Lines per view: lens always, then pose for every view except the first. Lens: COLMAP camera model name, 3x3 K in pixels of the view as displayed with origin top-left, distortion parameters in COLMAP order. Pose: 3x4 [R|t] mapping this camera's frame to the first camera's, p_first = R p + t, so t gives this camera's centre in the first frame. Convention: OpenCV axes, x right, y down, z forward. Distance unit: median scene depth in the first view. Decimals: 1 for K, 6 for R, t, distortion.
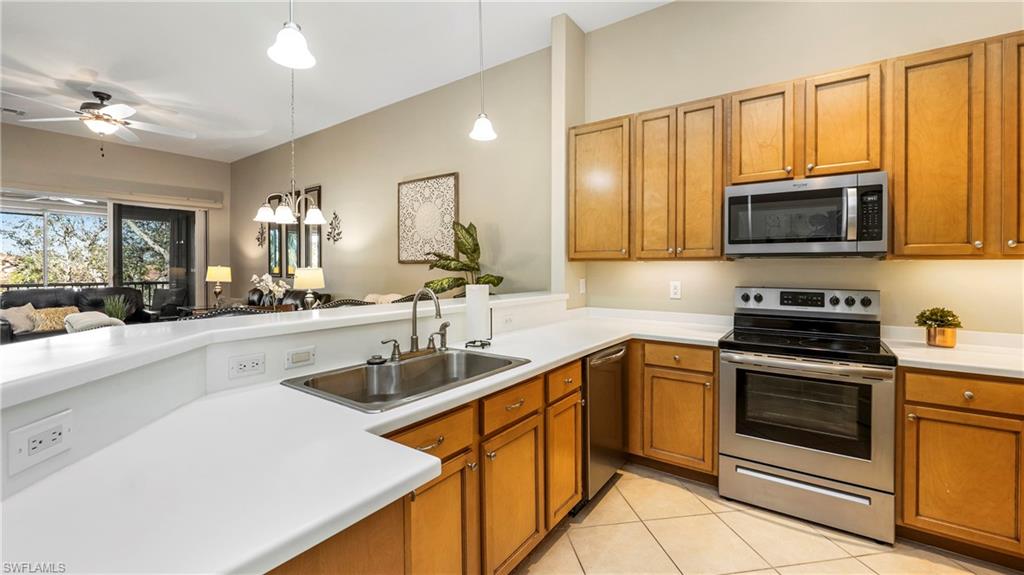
lens RADIAL K [[411.2, 0, 509.5], [0, 411.2, 269.8], [0, 0, 1]] dist [-0.001658, -0.000138]
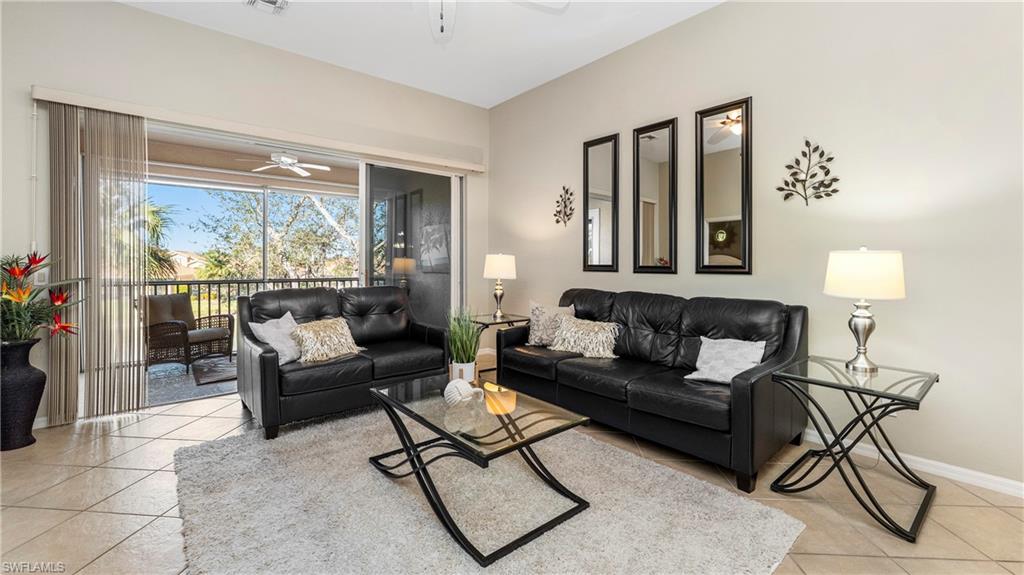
lens RADIAL K [[426.7, 0, 512.8], [0, 426.7, 264.6], [0, 0, 1]] dist [-0.006905, 0.000161]
pose [[0.969972, -0.001482, -0.243211, -0.488305], [0.001610, 0.999999, 0.000328, 0.004964], [0.243210, -0.000709, 0.969973, 0.322916]]
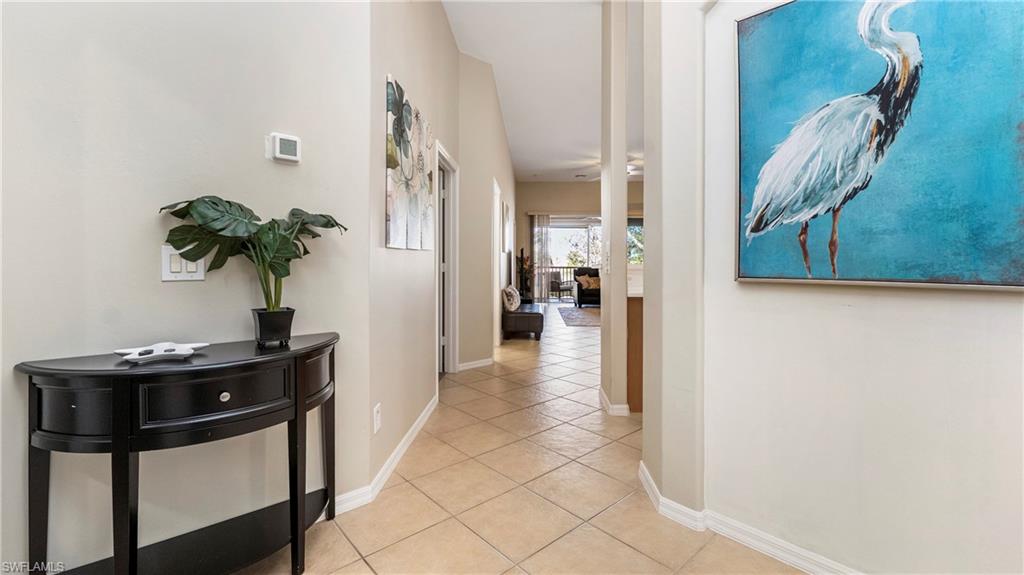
lens RADIAL K [[425.1, 0, 511.0], [0, 425.1, 266.9], [0, 0, 1]] dist [-0.001645, -0.000158]
pose [[0.537347, 0.006741, -0.843334, 0.260629], [0.000093, 0.999968, 0.008052, 0.021627], [0.843361, -0.004405, 0.537329, -0.295650]]
